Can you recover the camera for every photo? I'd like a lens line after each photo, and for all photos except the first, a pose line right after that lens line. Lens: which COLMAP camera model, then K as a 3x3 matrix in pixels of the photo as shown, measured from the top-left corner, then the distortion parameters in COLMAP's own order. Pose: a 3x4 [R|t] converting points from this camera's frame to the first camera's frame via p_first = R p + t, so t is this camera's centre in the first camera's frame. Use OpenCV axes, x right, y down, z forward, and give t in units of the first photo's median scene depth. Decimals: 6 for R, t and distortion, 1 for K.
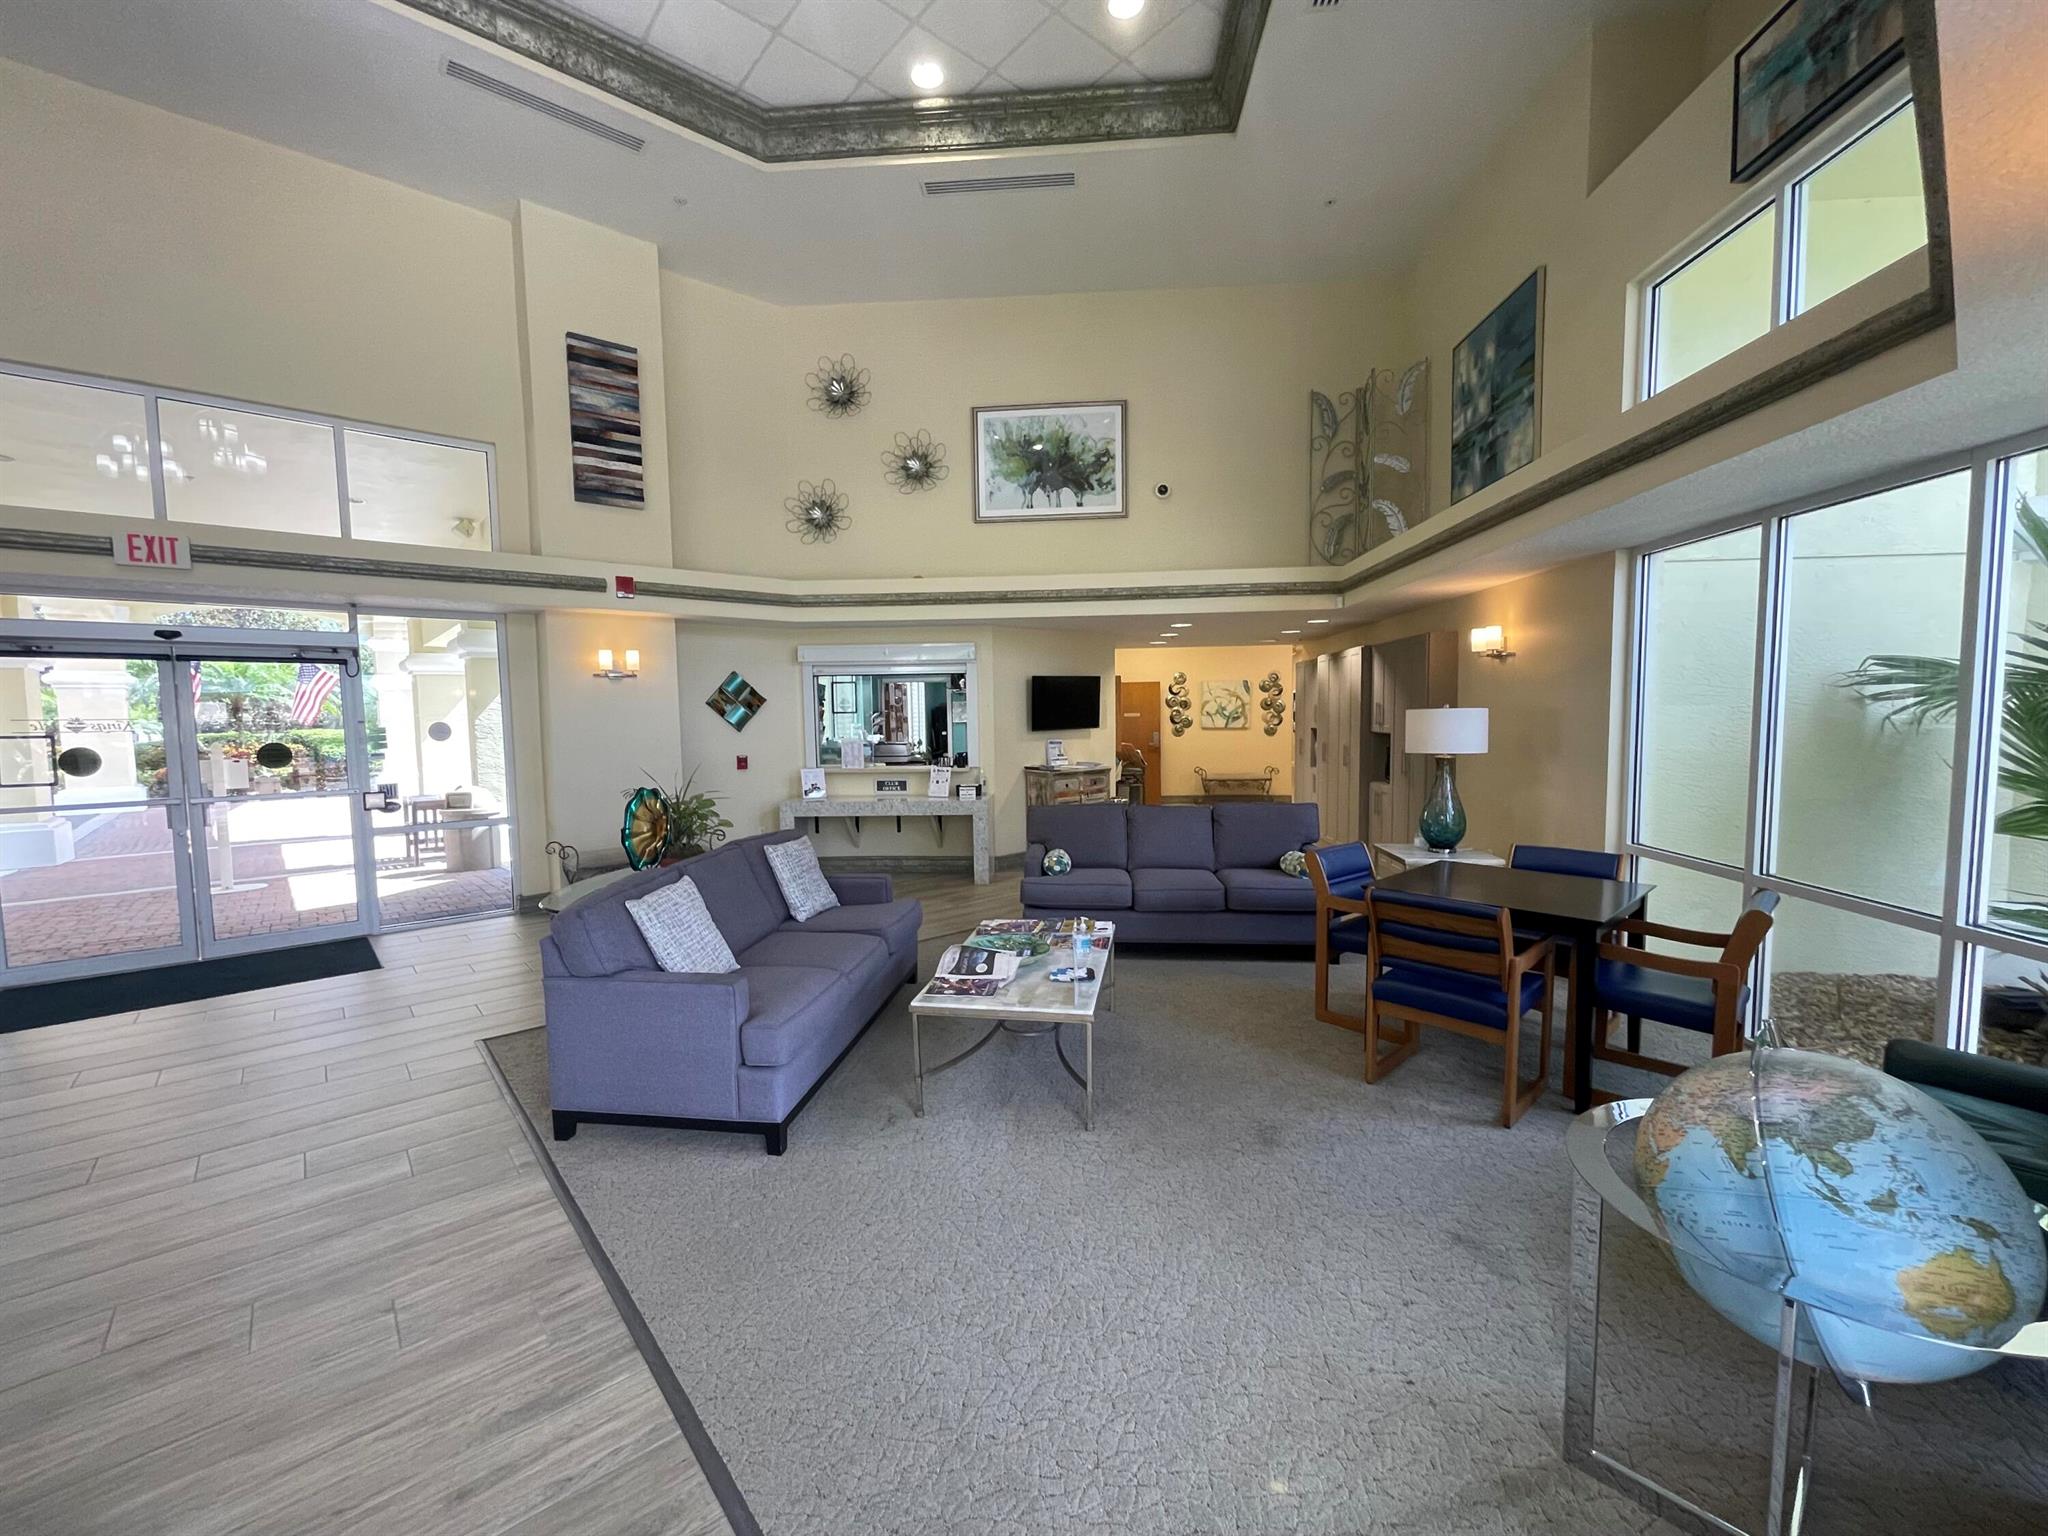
lens RADIAL K [[827.9, 0, 1021.0], [0, 827.9, 768.3], [0, 0, 1]] dist [-0.002484, 0.000309]
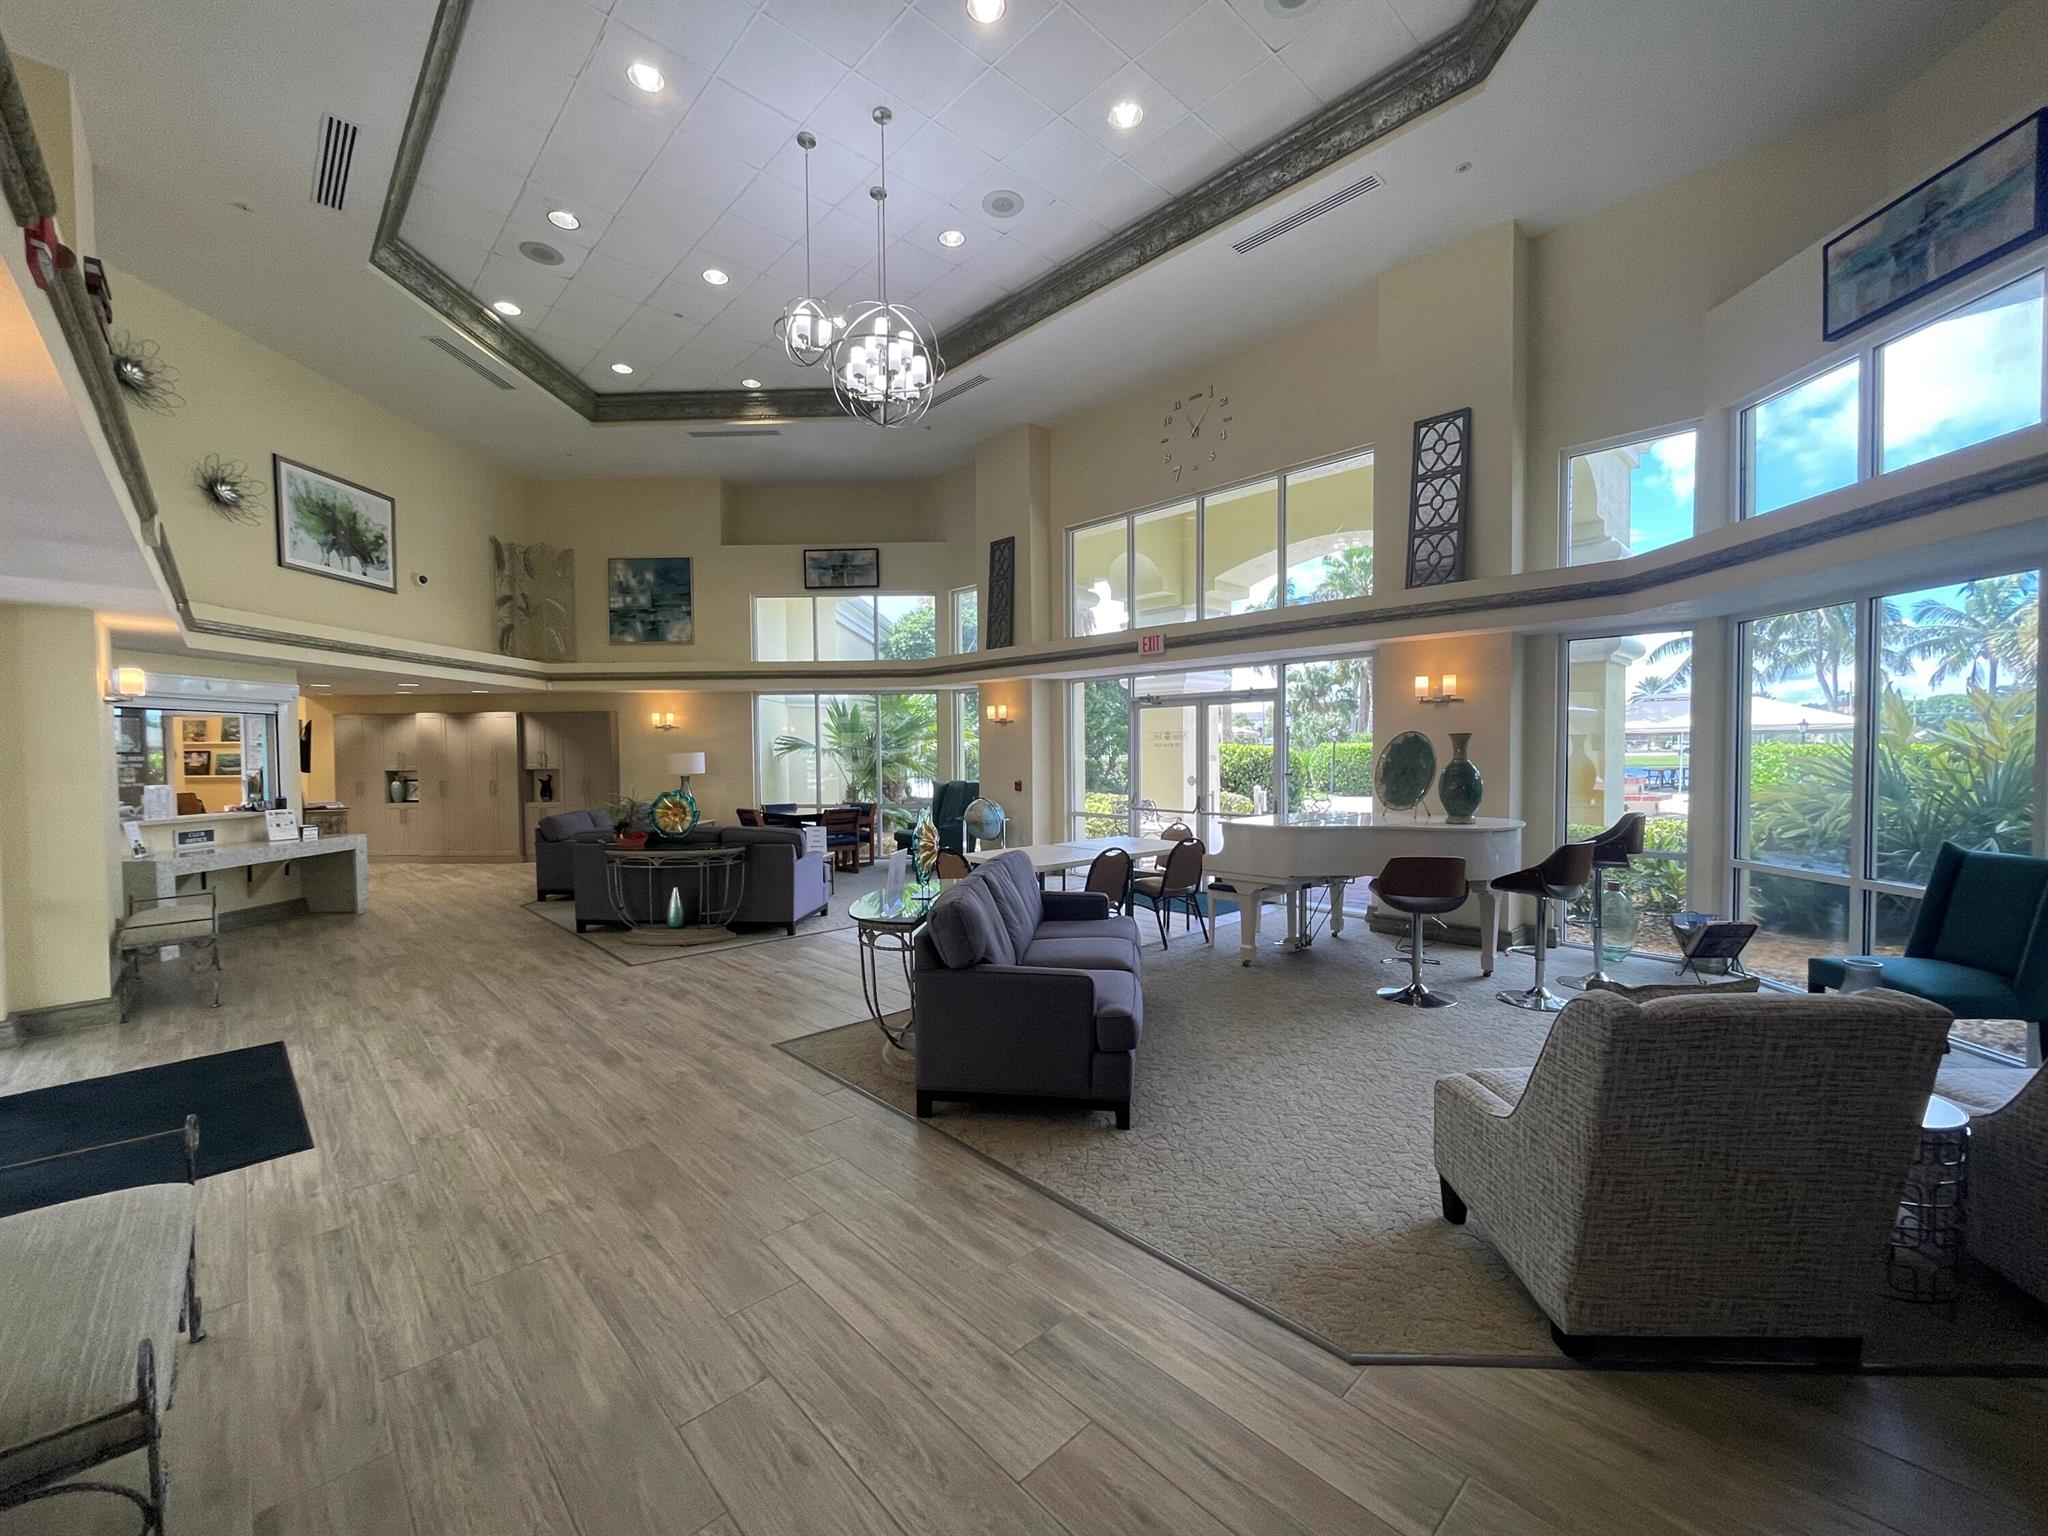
lens RADIAL K [[827.9, 0, 1021.5], [0, 827.9, 771.9], [0, 0, 1]] dist [-0.002484, 0.000309]
pose [[-0.051799, -0.010968, 0.998597, -1.139050], [0.081545, 0.996554, 0.015176, 0.011035], [-0.995323, 0.082216, -0.050726, 0.179089]]
